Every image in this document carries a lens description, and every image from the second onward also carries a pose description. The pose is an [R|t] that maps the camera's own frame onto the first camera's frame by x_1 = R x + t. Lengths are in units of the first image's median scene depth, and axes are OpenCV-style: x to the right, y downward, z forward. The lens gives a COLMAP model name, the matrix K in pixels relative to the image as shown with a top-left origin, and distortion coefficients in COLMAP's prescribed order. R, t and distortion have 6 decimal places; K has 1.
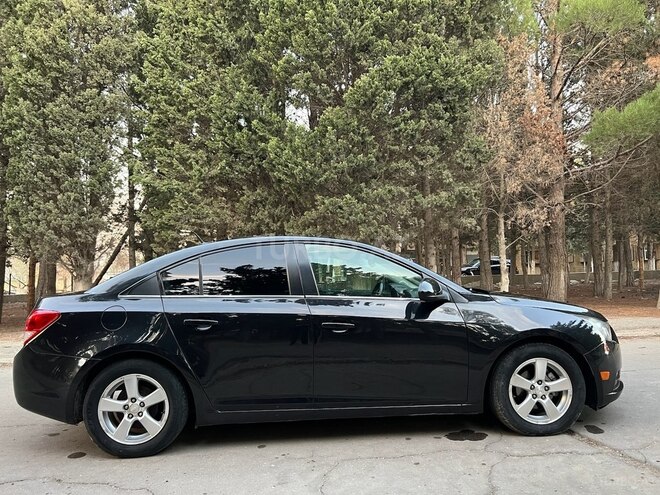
lens RADIAL K [[498.0, 0, 329.6], [0, 498.0, 252.5], [0, 0, 1]] dist [0.042138, -0.044175]
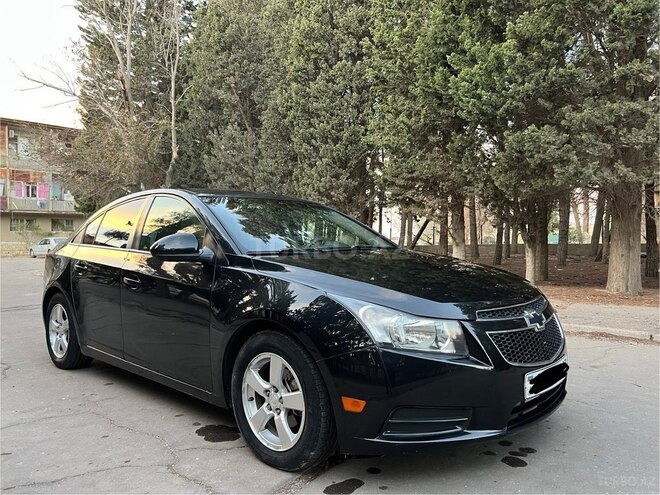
lens RADIAL K [[498.0, 0, 333.7], [0, 498.0, 251.0], [0, 0, 1]] dist [0.042138, -0.044175]
pose [[0.686207, 0.039260, -0.726346, 0.367710], [0.021176, 0.997041, 0.073898, 0.009904], [0.727098, -0.066091, 0.683345, 0.234602]]
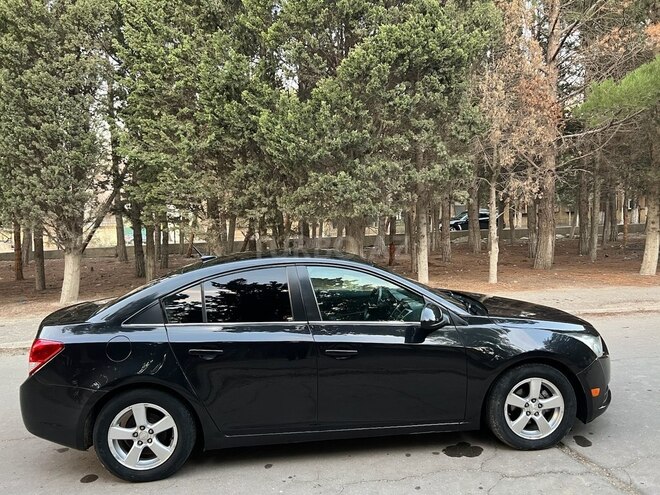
lens RADIAL K [[498.0, 0, 332.9], [0, 498.0, 251.2], [0, 0, 1]] dist [0.042138, -0.044175]
pose [[0.999506, -0.006213, 0.030814, -0.011477], [0.002881, 0.994252, 0.107024, -0.062774], [-0.031302, -0.106882, 0.993779, 0.002951]]
